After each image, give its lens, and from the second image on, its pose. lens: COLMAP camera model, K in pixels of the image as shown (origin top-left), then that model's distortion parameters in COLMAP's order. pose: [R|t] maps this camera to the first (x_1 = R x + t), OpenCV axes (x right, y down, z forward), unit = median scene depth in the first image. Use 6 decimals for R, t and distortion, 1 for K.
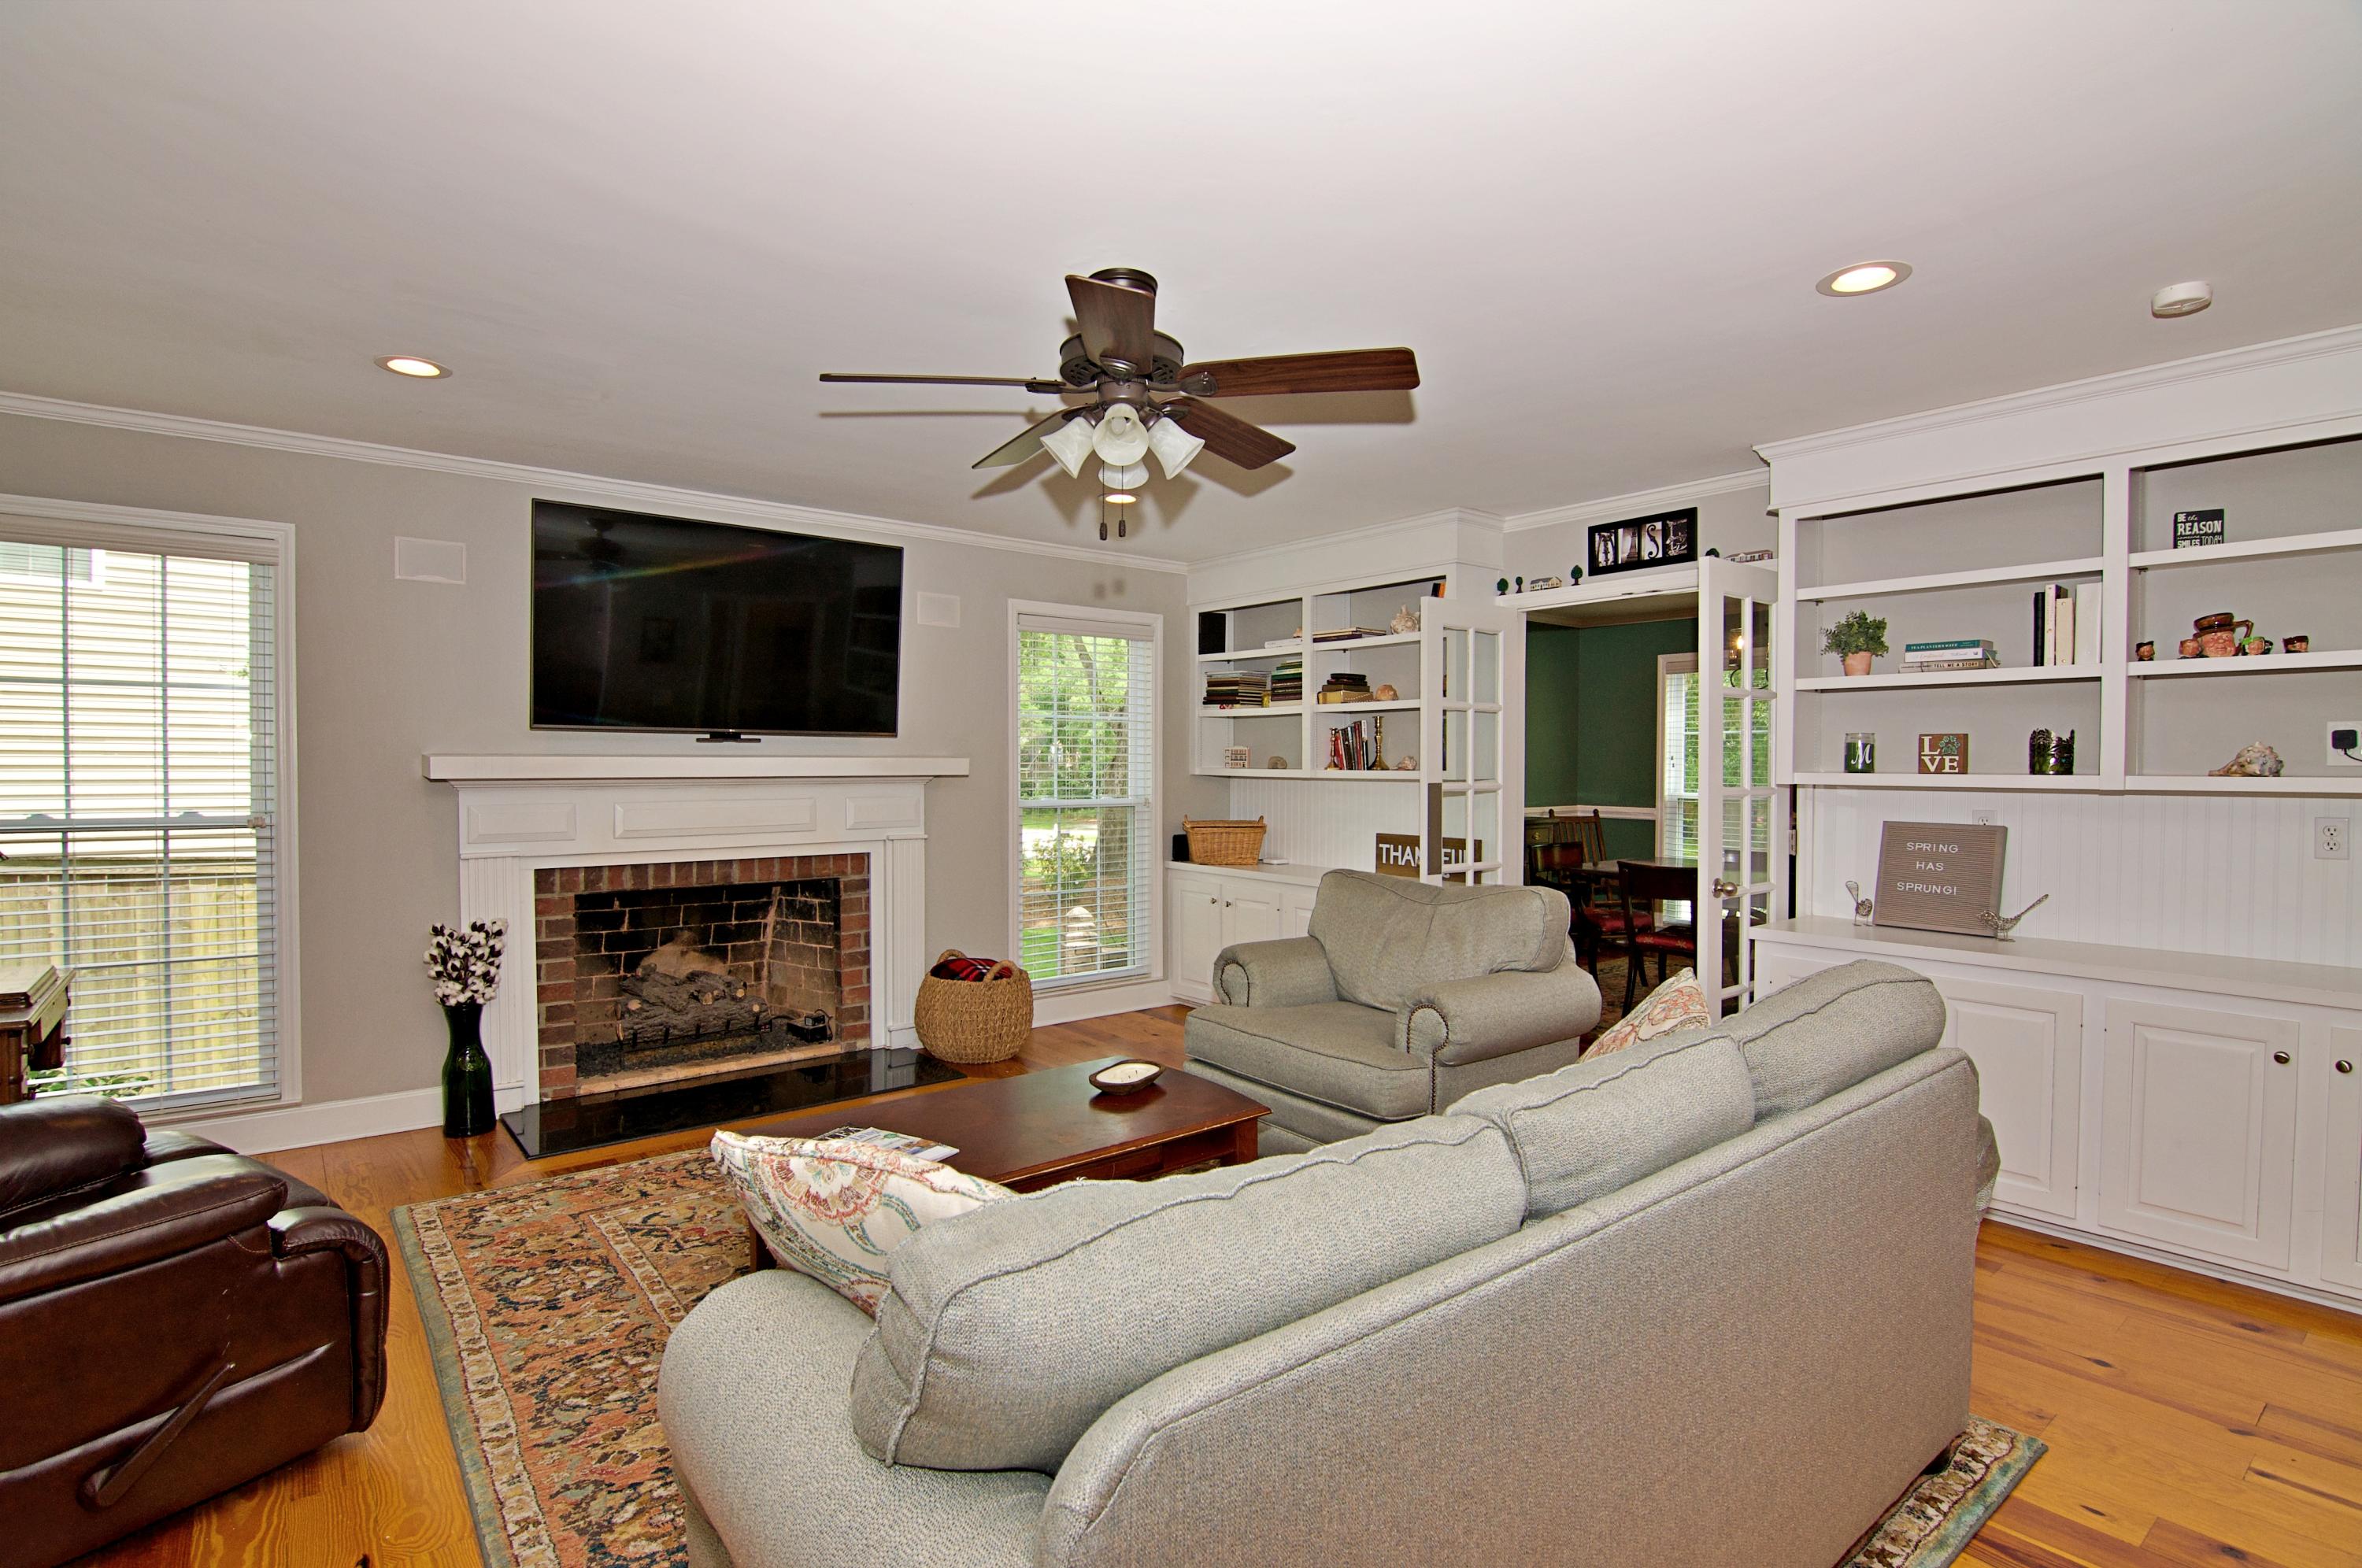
lens RADIAL K [[1167.6, 0, 1178.0], [0, 1167.6, 791.9], [0, 0, 1]] dist [-0.000876, -0.001462]
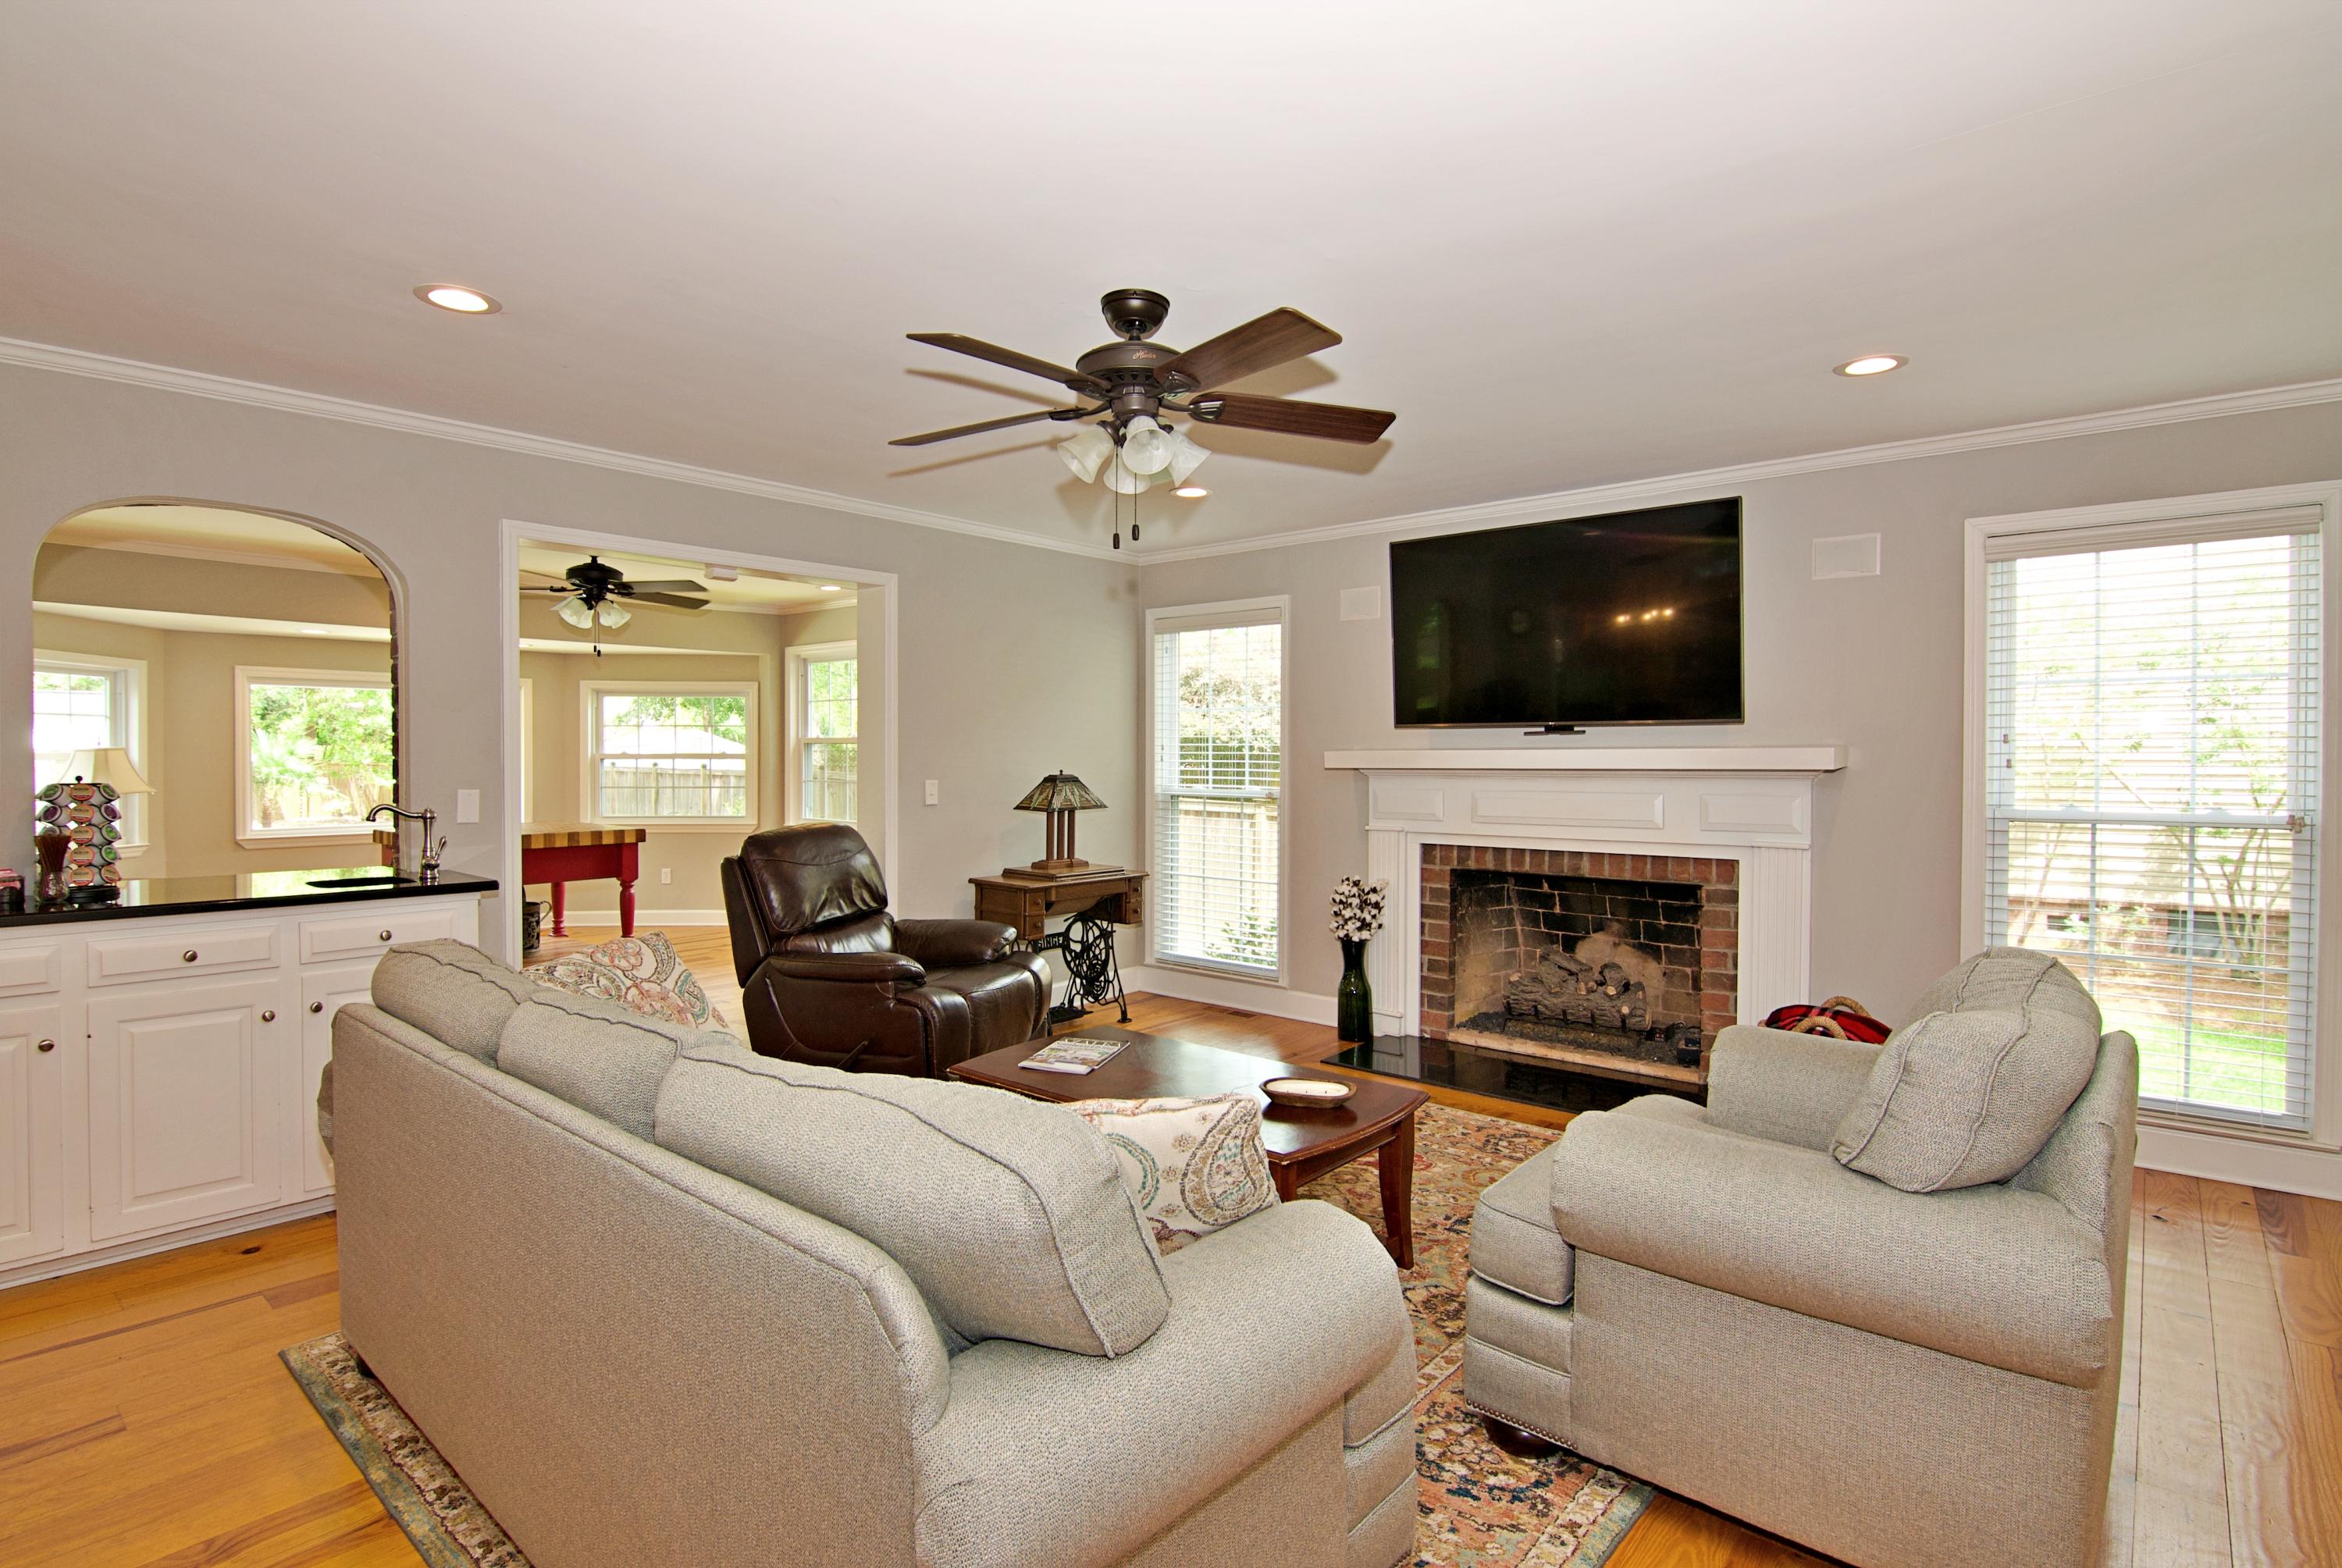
lens RADIAL K [[1157.7, 0, 1102.5], [0, 1157.7, 767.4], [0, 0, 1]] dist [-0.000876, -0.001462]
pose [[0.152471, 0.006702, -0.988285, 0.556532], [-0.022561, 0.999740, 0.003298, -0.008728], [0.988050, 0.021794, 0.152583, 0.459868]]
